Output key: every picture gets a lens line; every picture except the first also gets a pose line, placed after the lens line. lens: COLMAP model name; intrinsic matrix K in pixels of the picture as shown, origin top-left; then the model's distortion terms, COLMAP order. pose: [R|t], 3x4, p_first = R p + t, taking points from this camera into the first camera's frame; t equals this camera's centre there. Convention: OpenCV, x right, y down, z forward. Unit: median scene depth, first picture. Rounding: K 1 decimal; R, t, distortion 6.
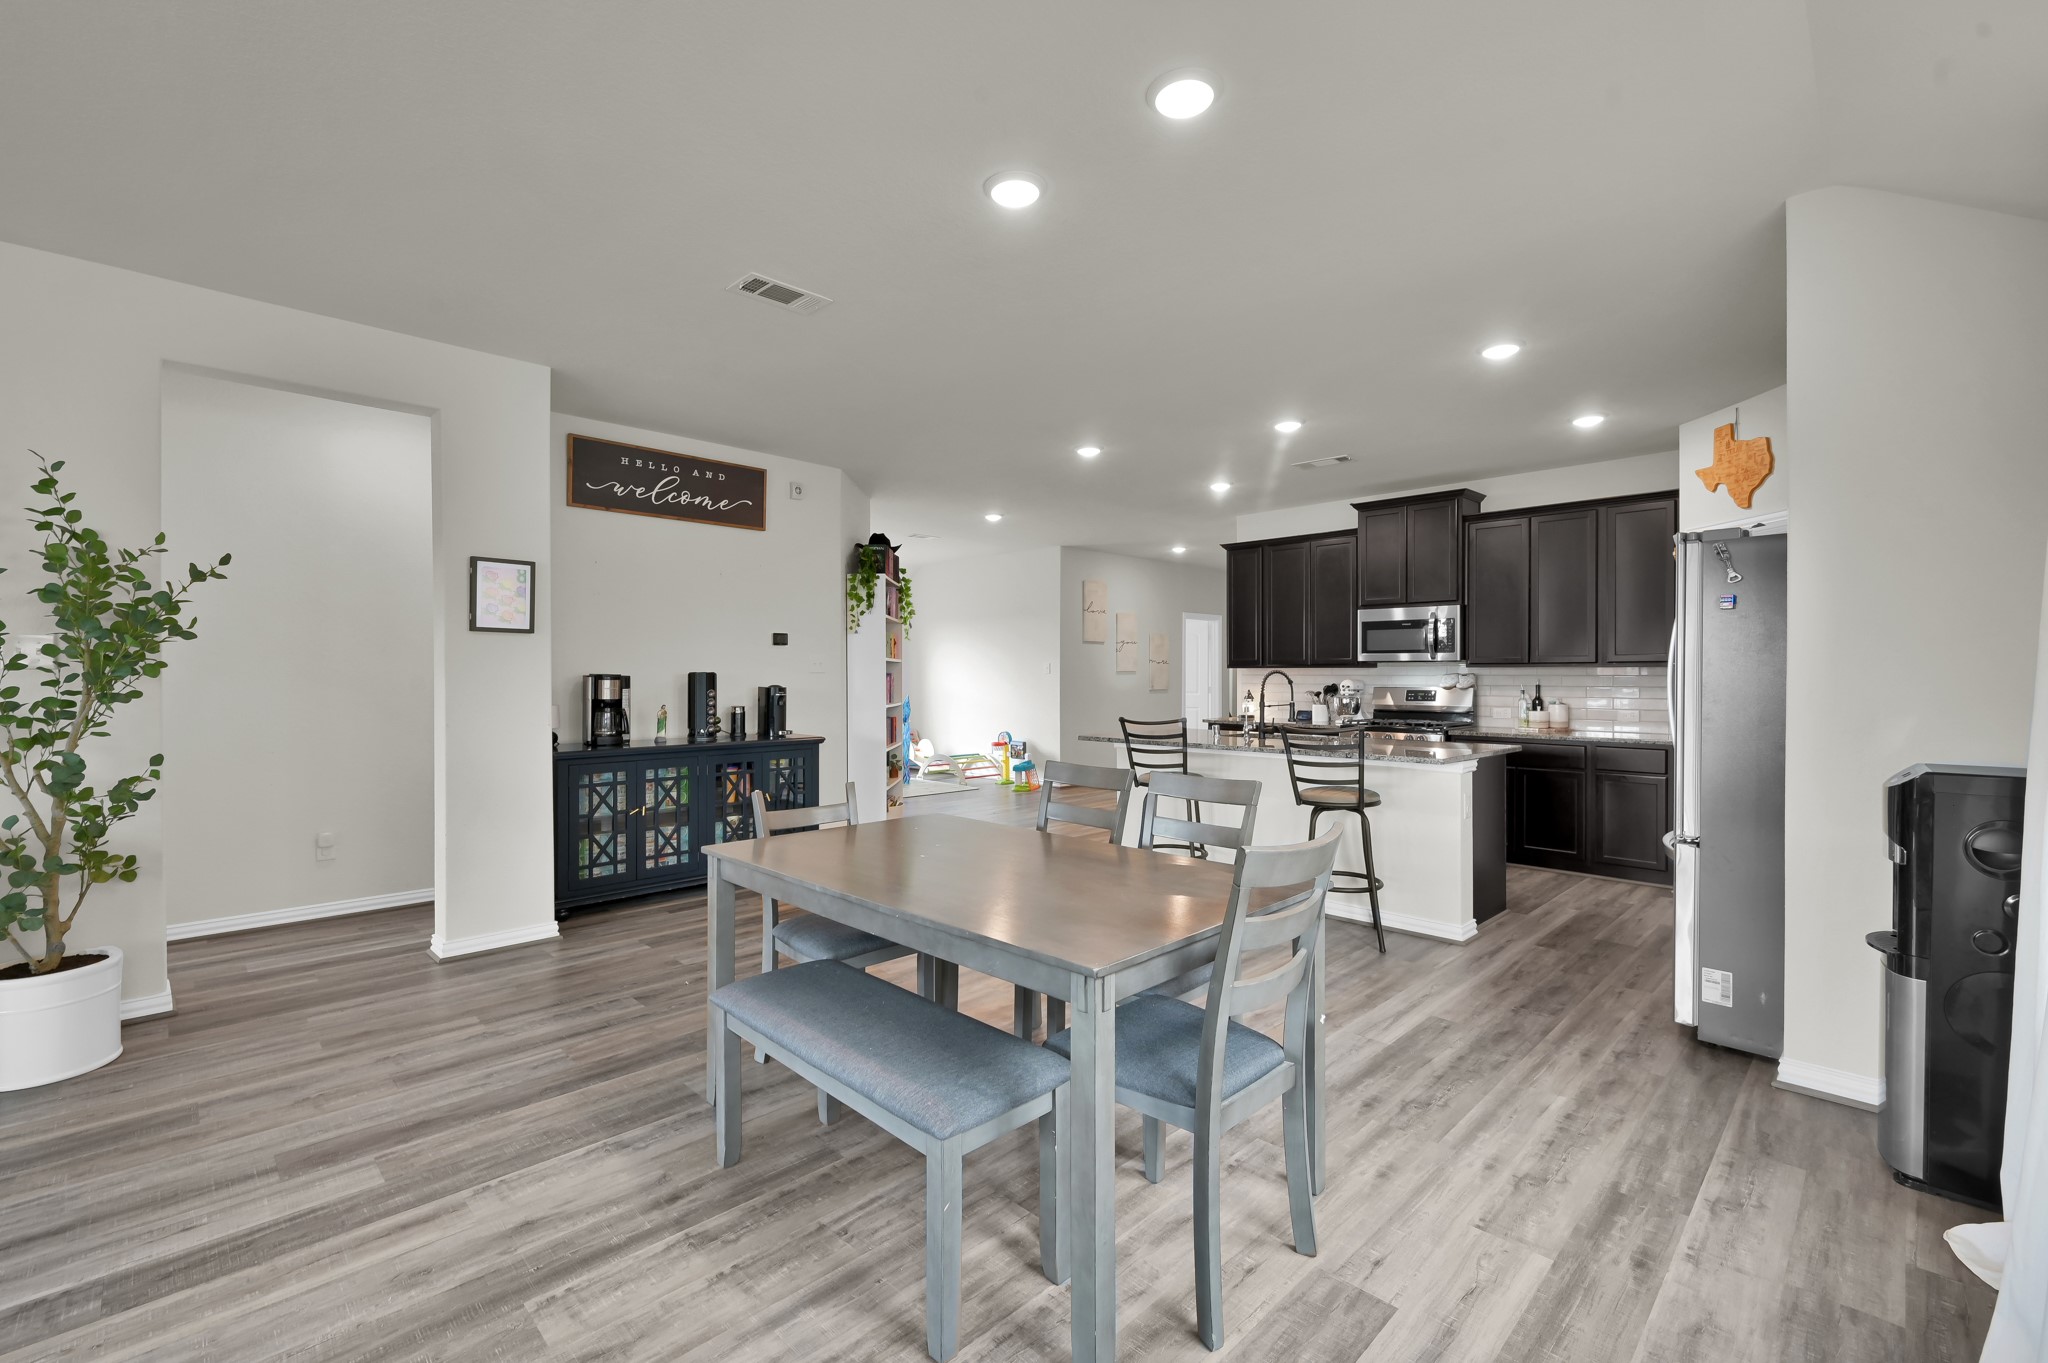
lens RADIAL K [[875.2, 0, 1023.3], [0, 875.2, 676.9], [0, 0, 1]] dist [-0.002051, 0.000729]
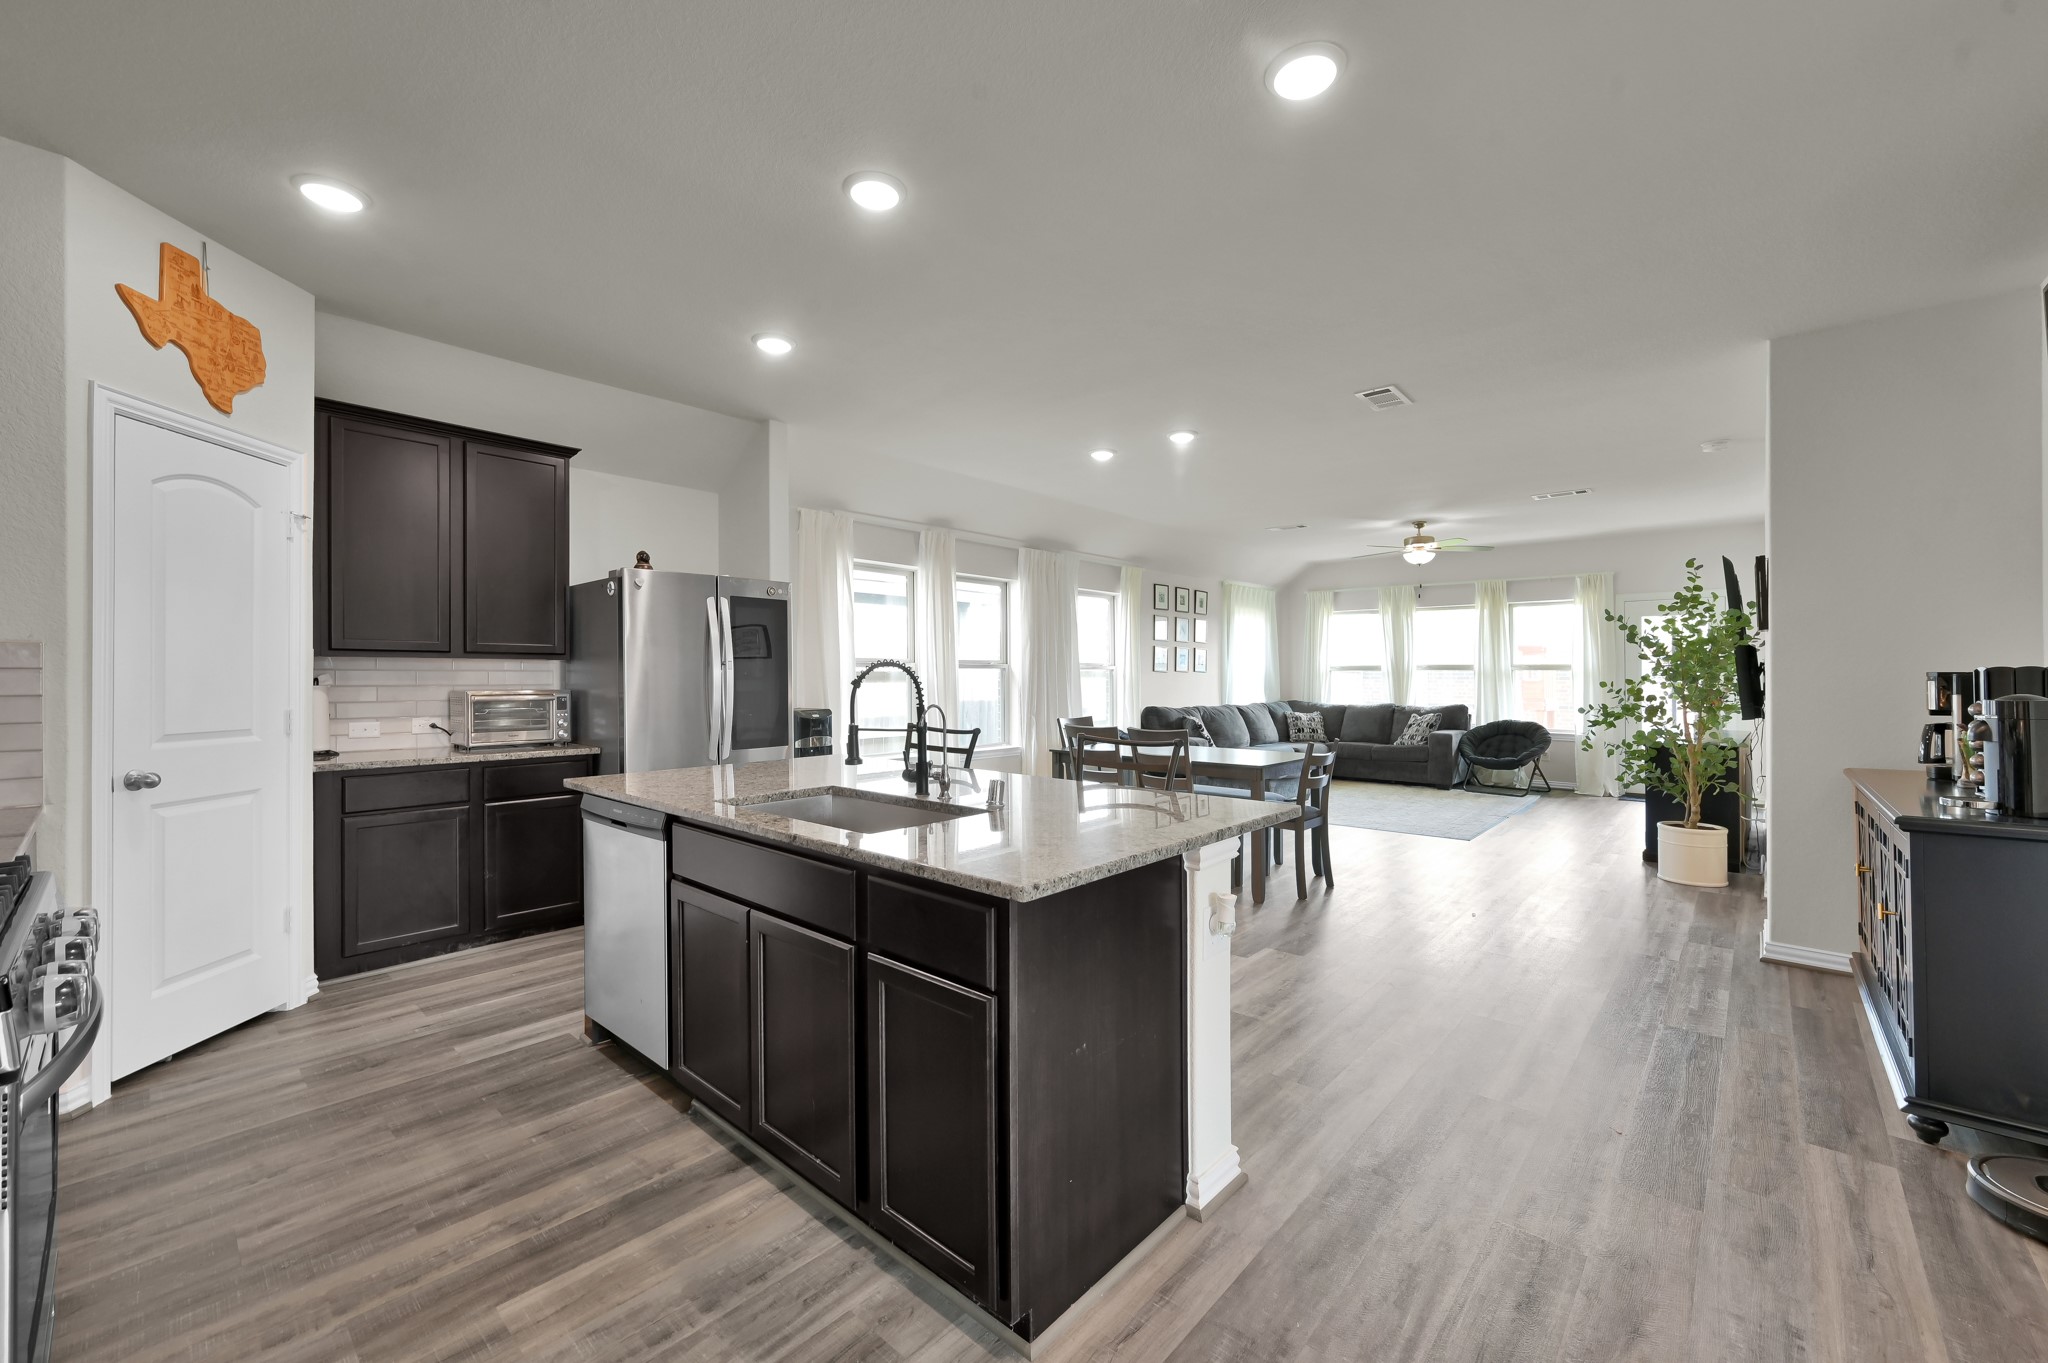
lens RADIAL K [[820.2, 0, 1023.2], [0, 820.2, 662.4], [0, 0, 1]] dist [-0.001536, 0.000062]
pose [[-0.998643, -0.001811, -0.052041, 0.315285], [-0.001074, 0.999899, -0.014184, -0.000317], [0.052061, -0.014108, -0.998544, 1.945554]]
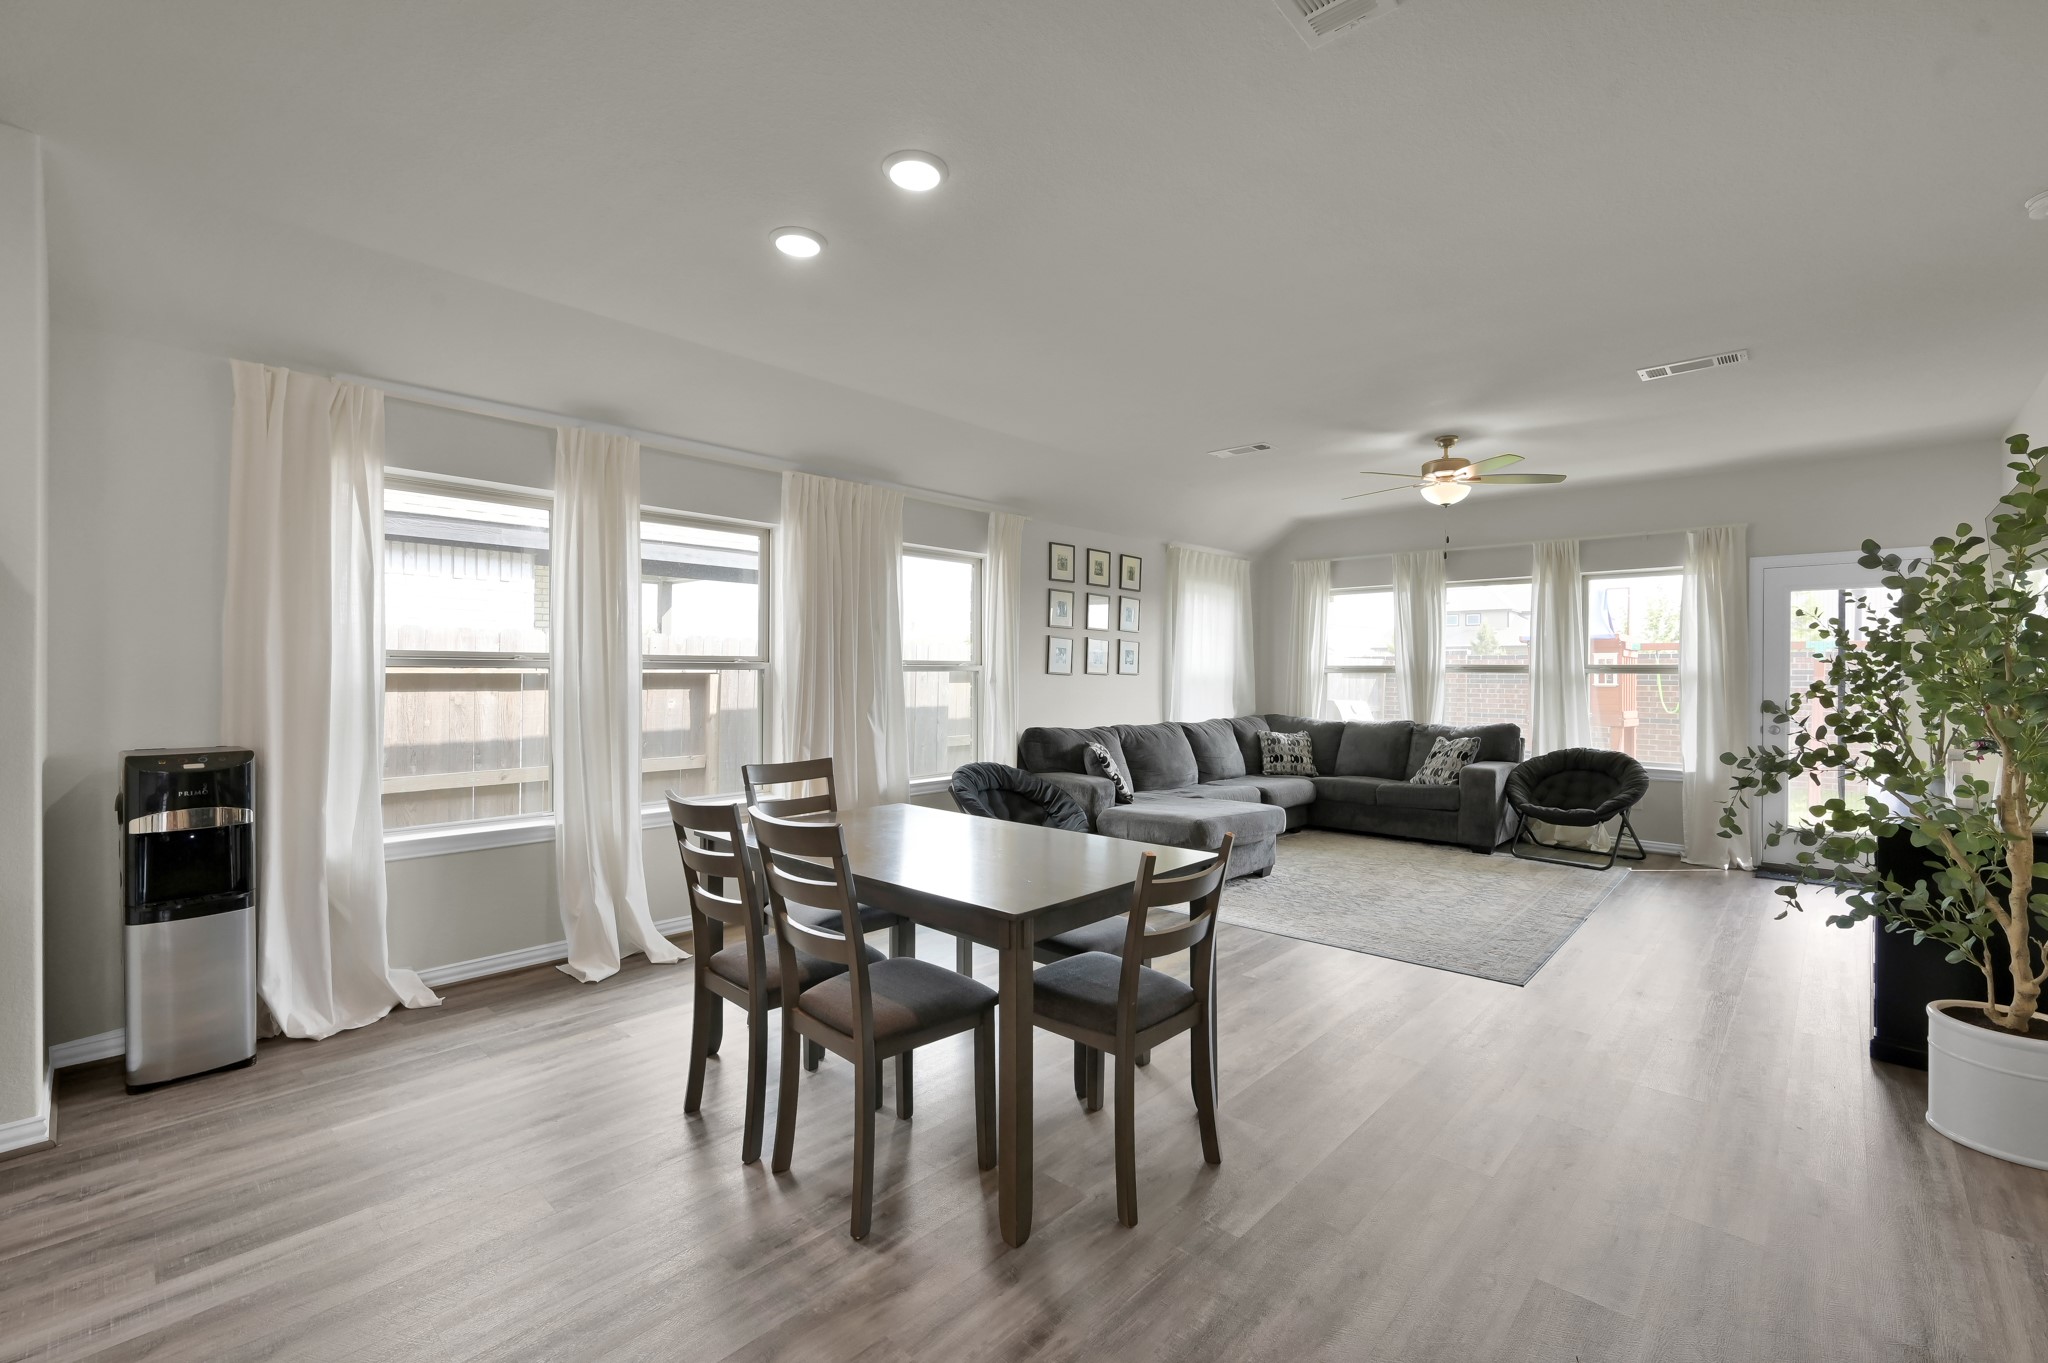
lens RADIAL K [[875.2, 0, 1034.1], [0, 875.2, 669.8], [0, 0, 1]] dist [-0.002051, 0.000729]
pose [[-0.998976, -0.005671, -0.044880, -0.063858], [-0.005622, 0.999983, -0.001206, -0.012913], [0.044886, -0.000953, -0.998992, 1.313401]]
